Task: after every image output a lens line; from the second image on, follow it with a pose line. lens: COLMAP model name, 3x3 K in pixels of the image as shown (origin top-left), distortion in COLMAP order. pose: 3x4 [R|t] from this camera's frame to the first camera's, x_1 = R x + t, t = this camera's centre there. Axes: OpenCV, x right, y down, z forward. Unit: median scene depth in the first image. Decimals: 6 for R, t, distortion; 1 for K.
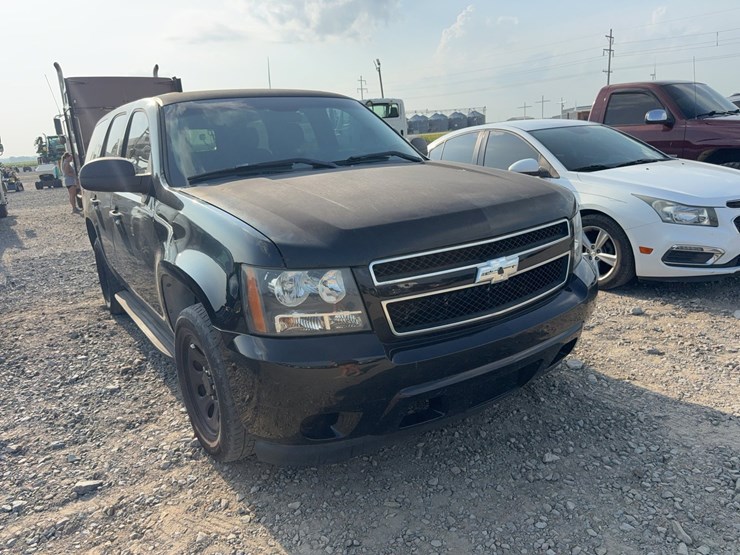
lens RADIAL K [[531.1, 0, 369.3], [0, 531.1, 281.0], [0, 0, 1]] dist [0.010649, -0.021334]
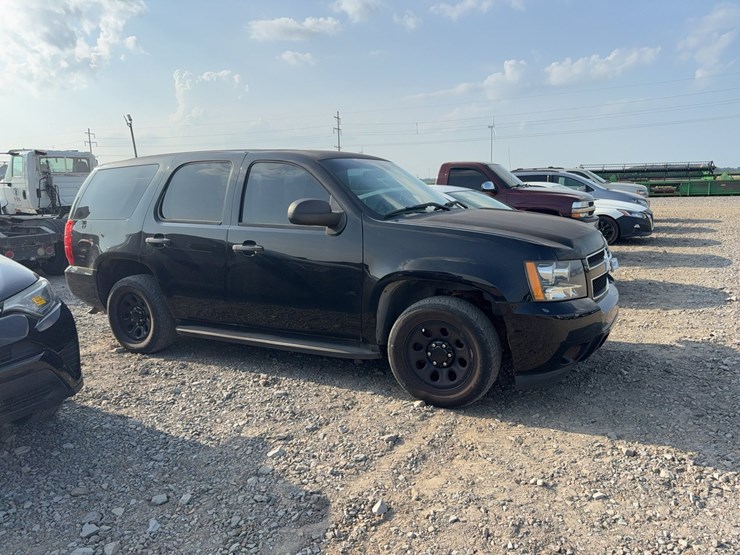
lens RADIAL K [[531.1, 0, 373.6], [0, 531.1, 271.8], [0, 0, 1]] dist [0.010649, -0.021334]
pose [[0.881972, -0.028290, 0.470451, -1.070446], [0.088556, 0.990365, -0.106464, 0.103799], [-0.462906, 0.135560, 0.875980, -0.175765]]
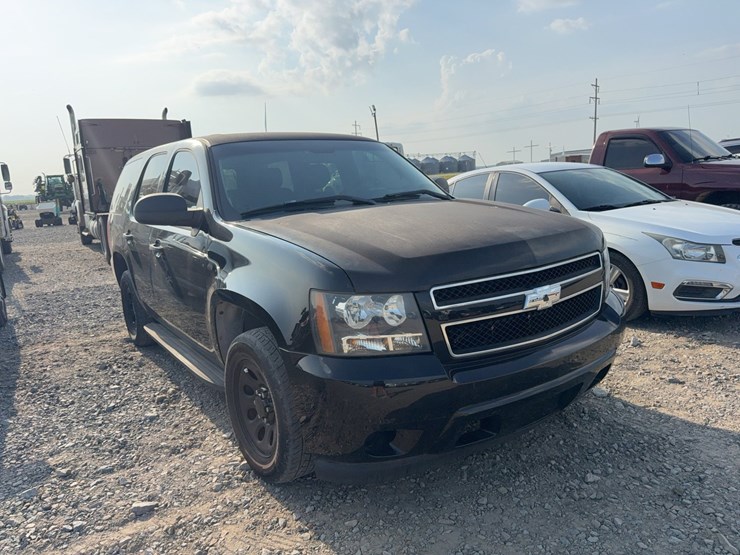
lens RADIAL K [[531.1, 0, 369.5], [0, 531.1, 278.9], [0, 0, 1]] dist [0.010649, -0.021334]
pose [[0.999888, 0.004972, 0.014092, -0.101414], [-0.003850, 0.996901, -0.078566, 0.022985], [-0.014439, 0.078503, 0.996809, -0.059435]]
